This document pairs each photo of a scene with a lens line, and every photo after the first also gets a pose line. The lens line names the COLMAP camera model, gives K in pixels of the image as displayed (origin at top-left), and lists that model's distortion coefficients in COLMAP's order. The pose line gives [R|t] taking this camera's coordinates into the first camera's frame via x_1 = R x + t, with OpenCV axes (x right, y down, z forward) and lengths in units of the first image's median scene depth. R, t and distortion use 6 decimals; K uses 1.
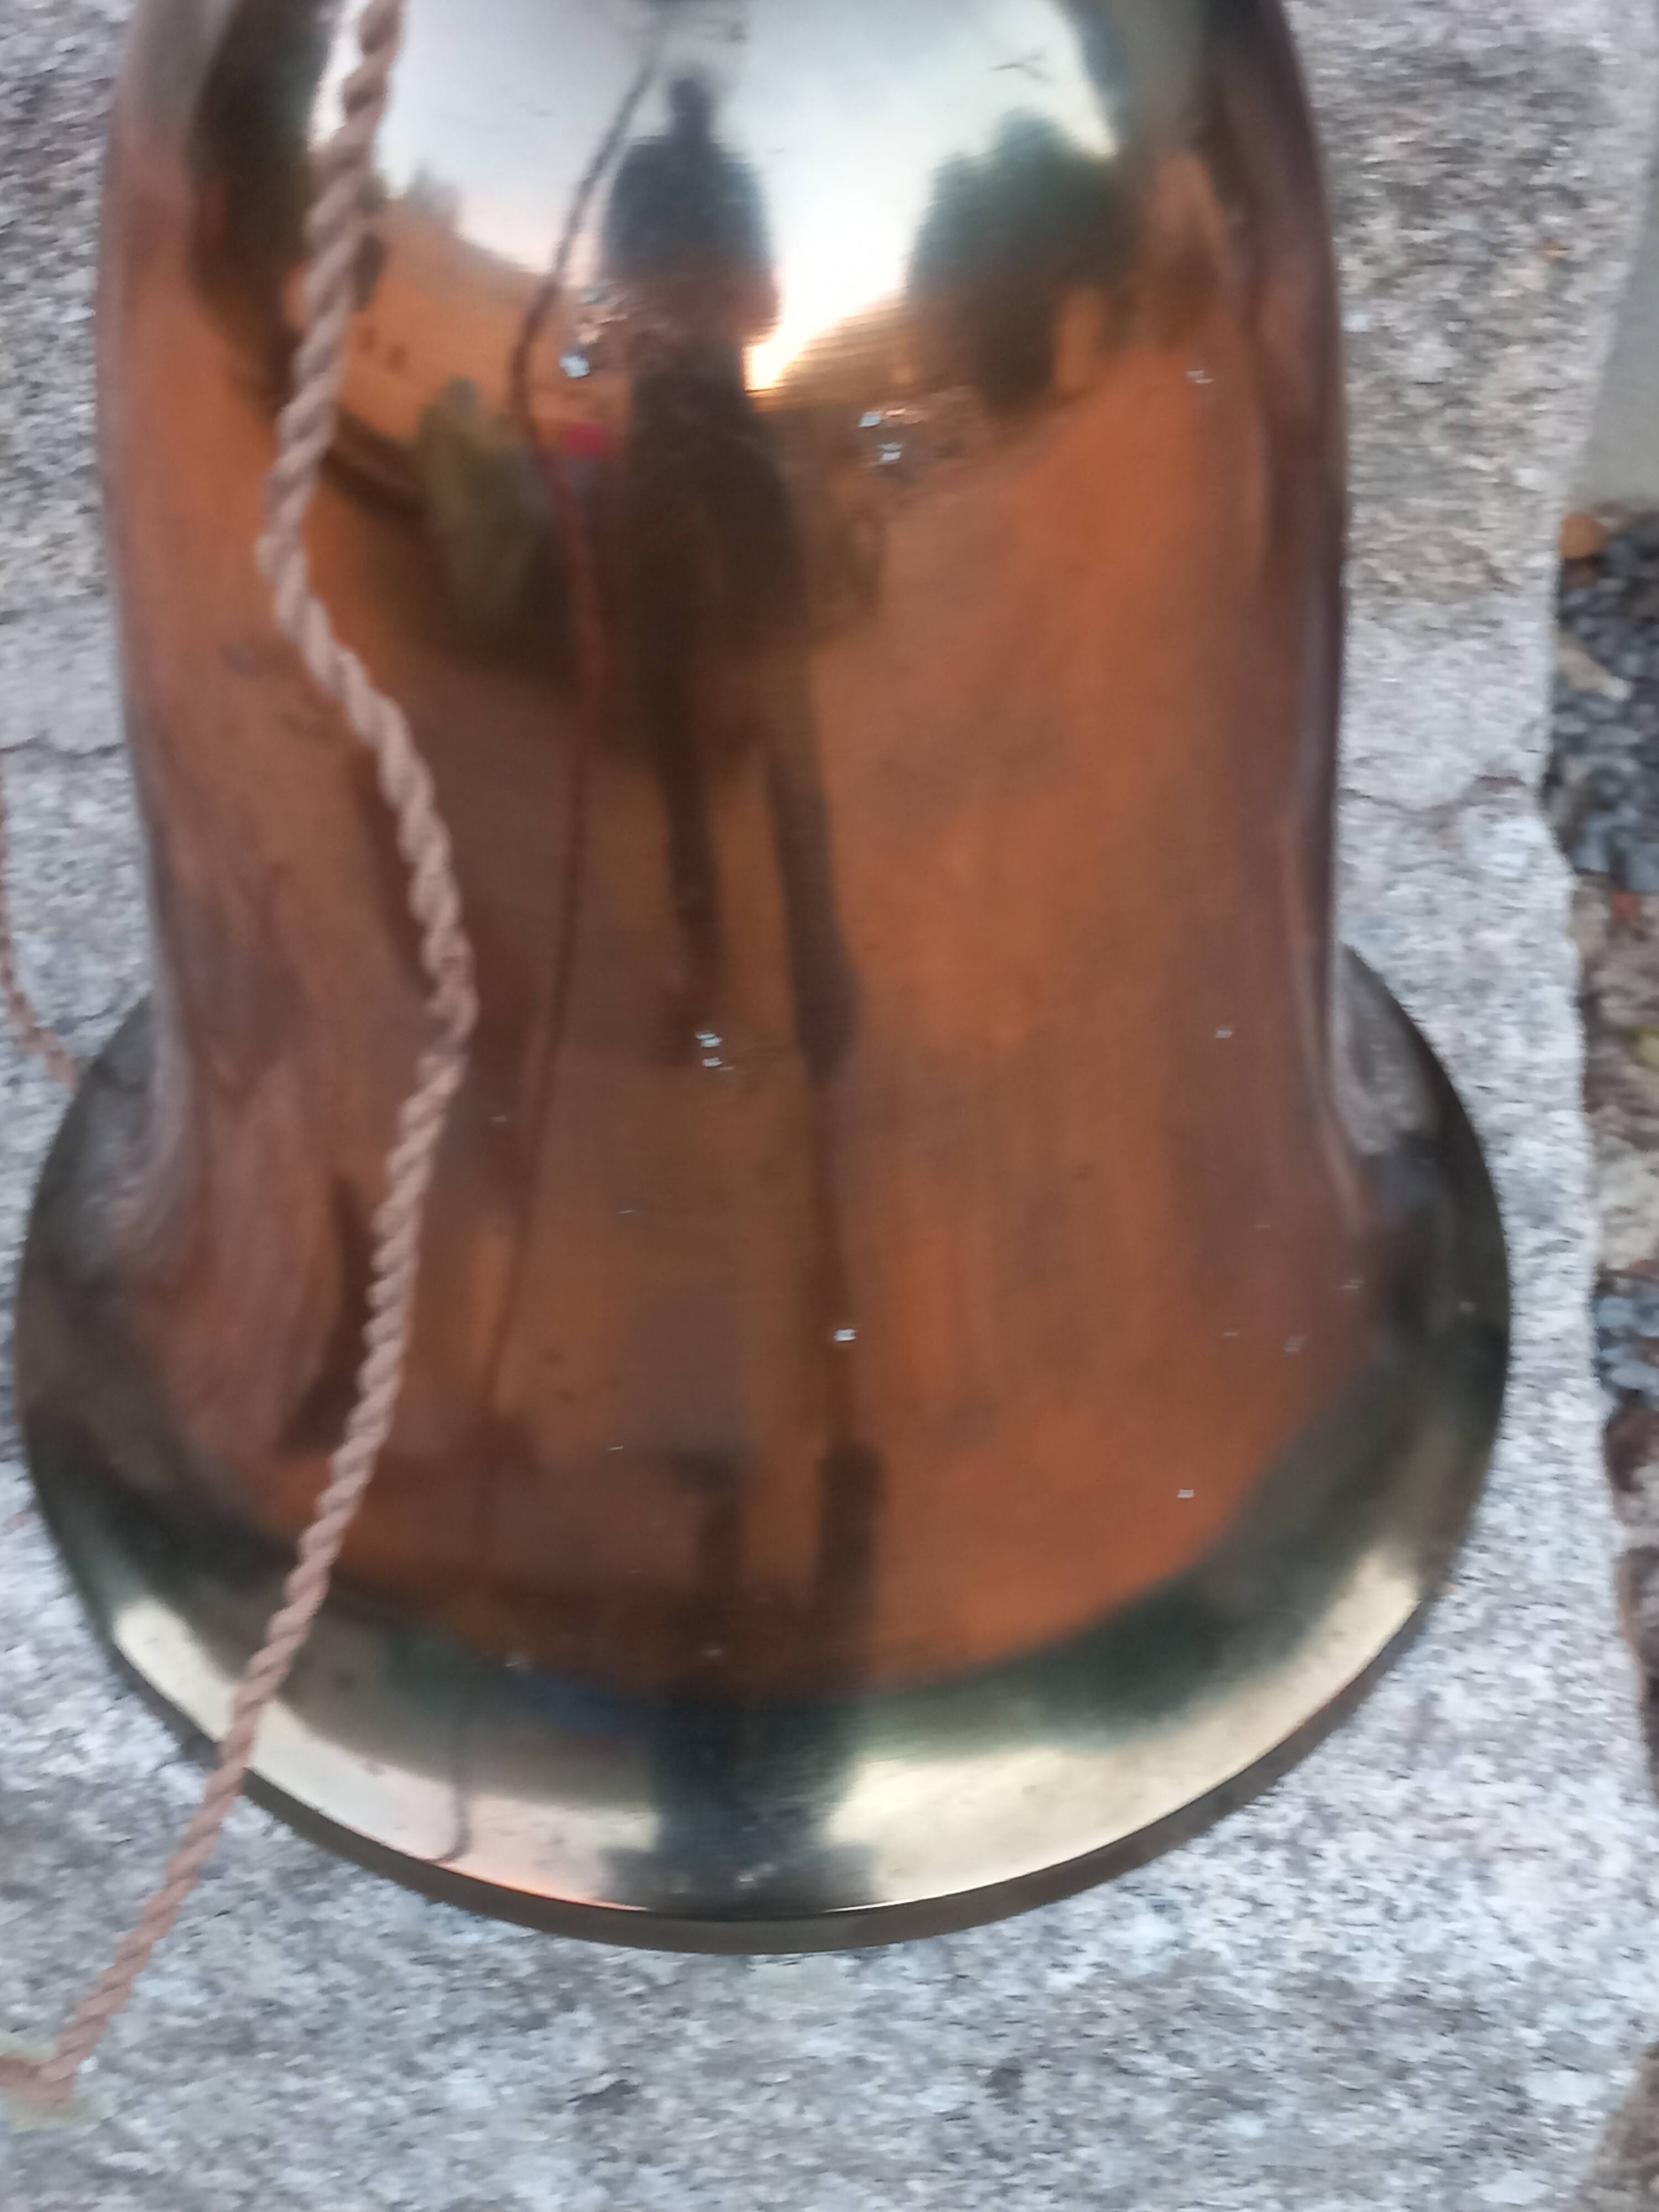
lens RADIAL K [[3210.1, 0, 833.6], [0, 3210.1, 1119.7], [0, 0, 1]] dist [0.060689, 0.000000]
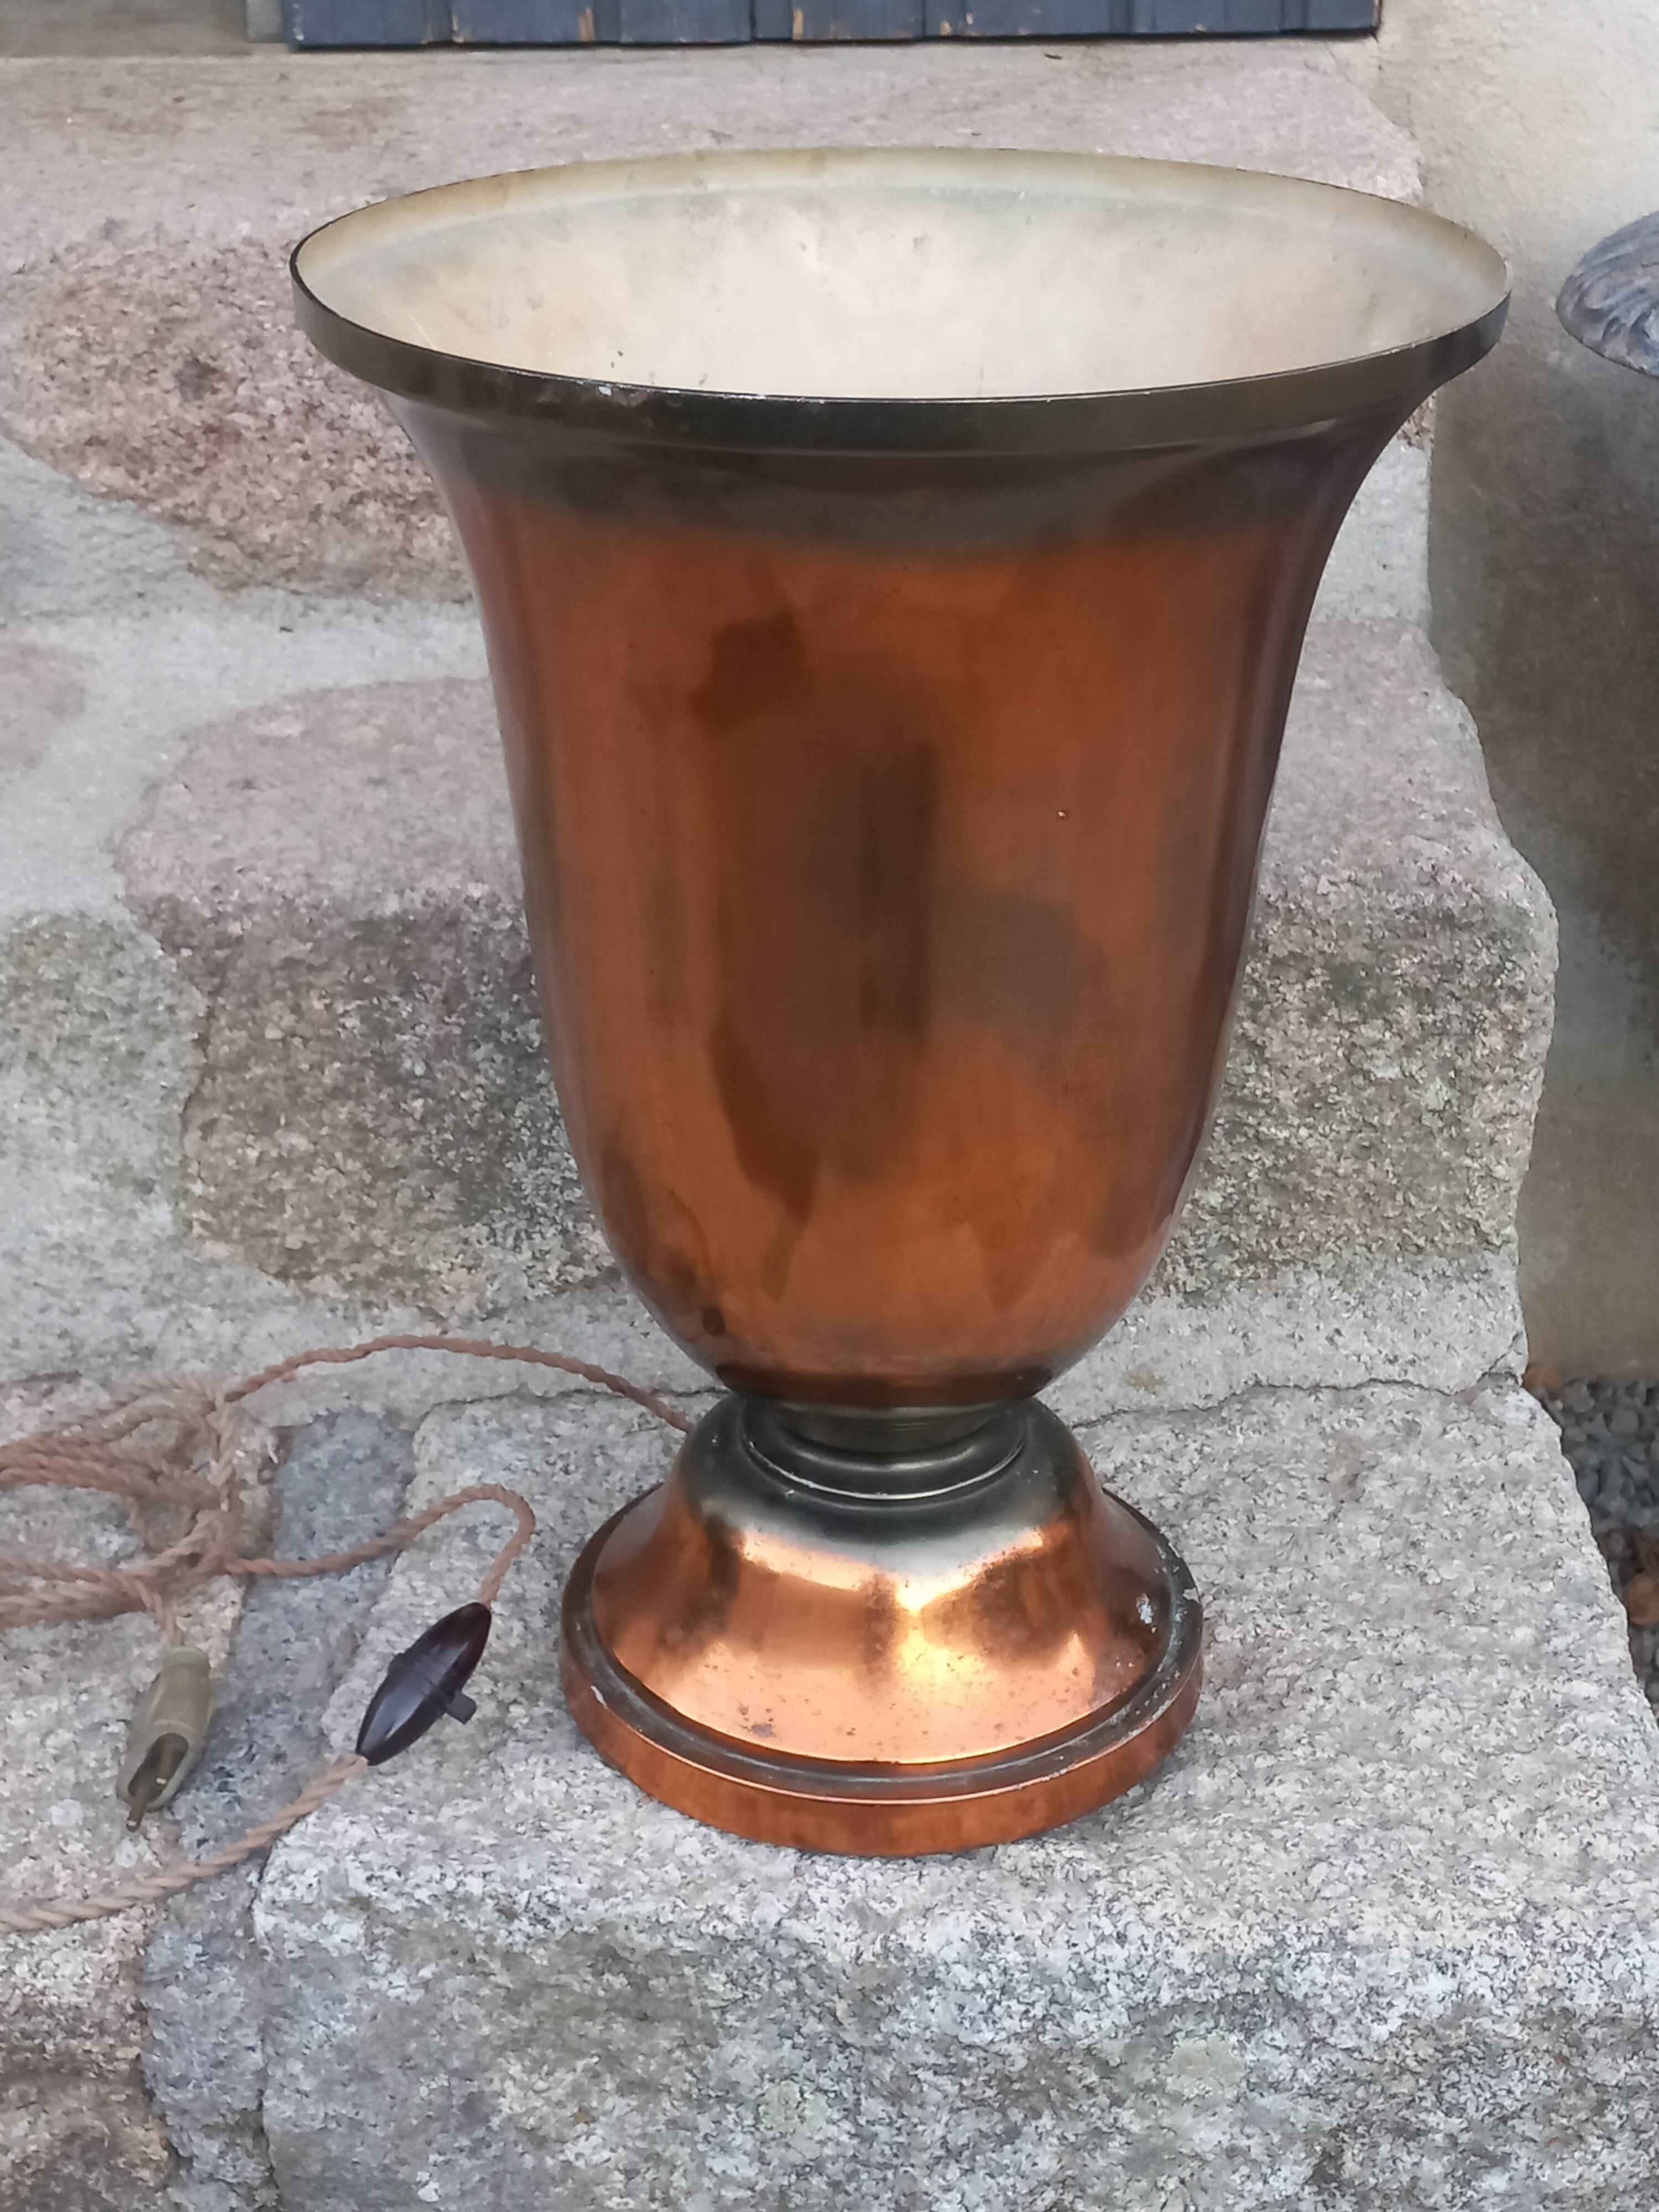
lens RADIAL K [[3210.1, 0, 823.1], [0, 3210.1, 1096.7], [0, 0, 1]] dist [0.060689, 0.000000]
pose [[0.995076, -0.022619, 0.096503, -0.304367], [0.055991, 0.931669, -0.358968, 0.358539], [-0.081790, 0.362604, 0.928347, -0.516559]]
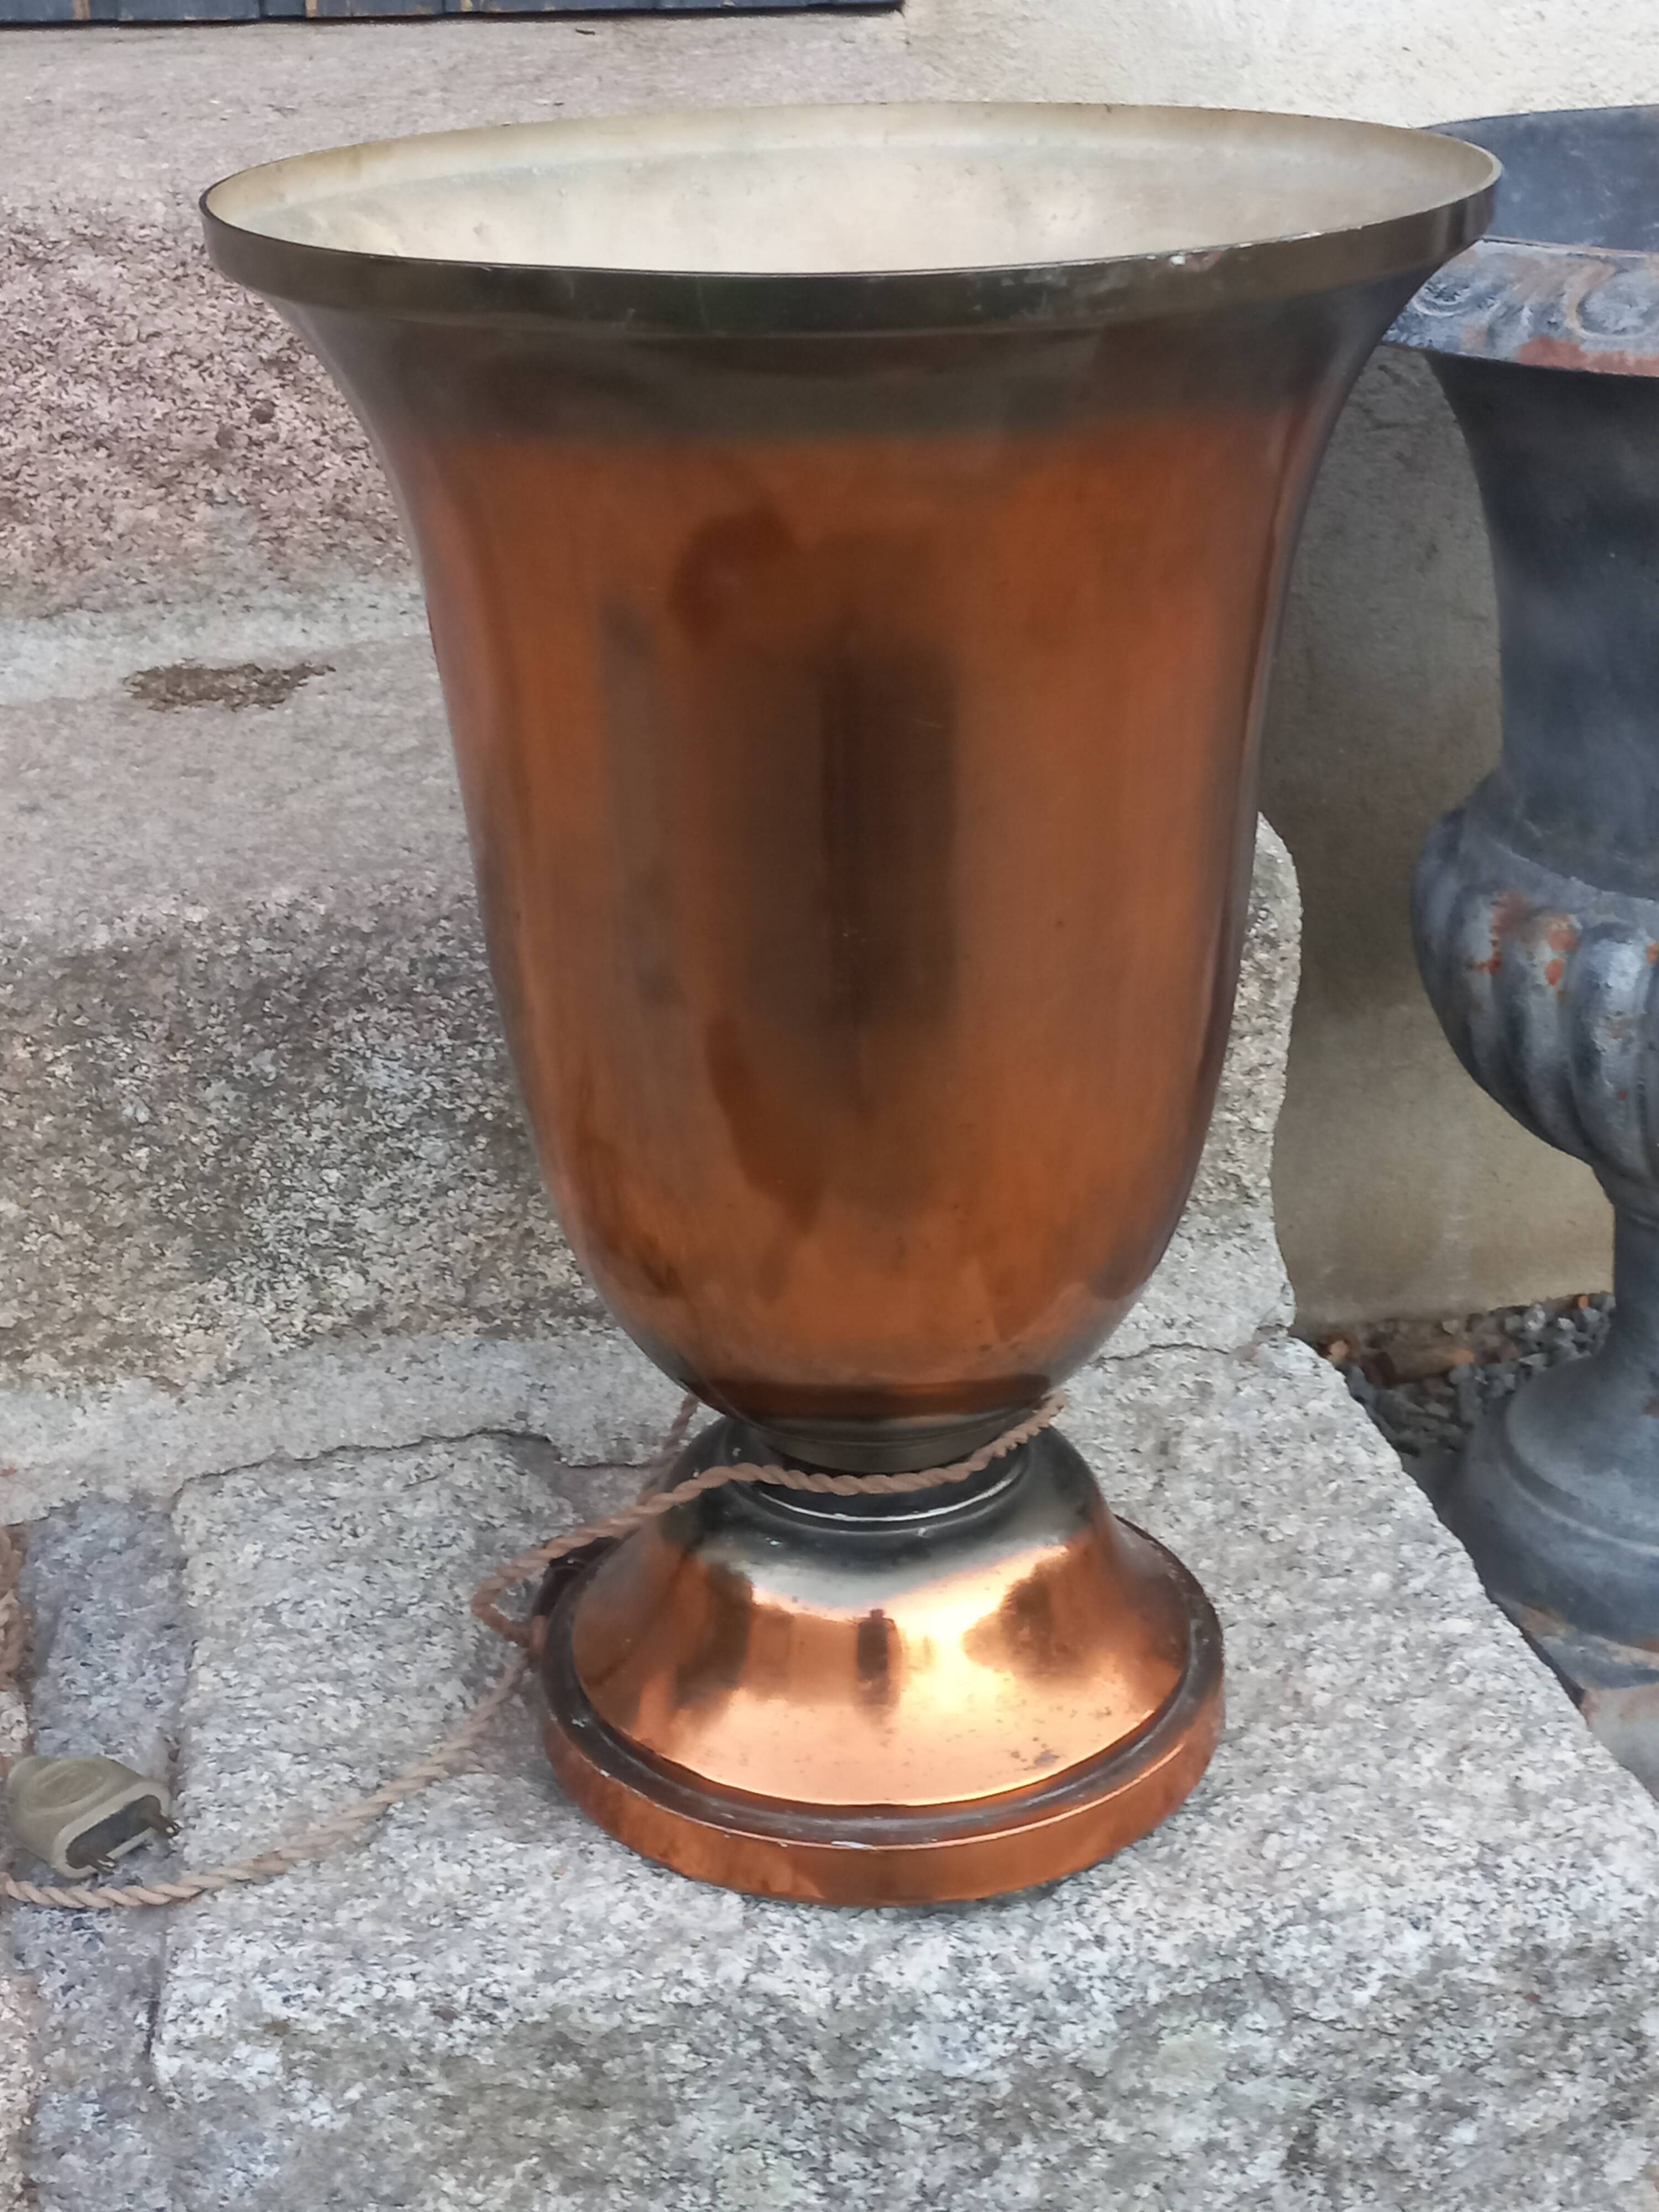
lens RADIAL K [[3210.1, 0, 833.9], [0, 3210.1, 1103.5], [0, 0, 1]] dist [0.060689, 0.000000]
pose [[0.941498, -0.106940, 0.319603, -0.542958], [0.218765, 0.915300, -0.338182, 0.313126], [-0.256368, 0.388316, 0.885148, -0.380528]]
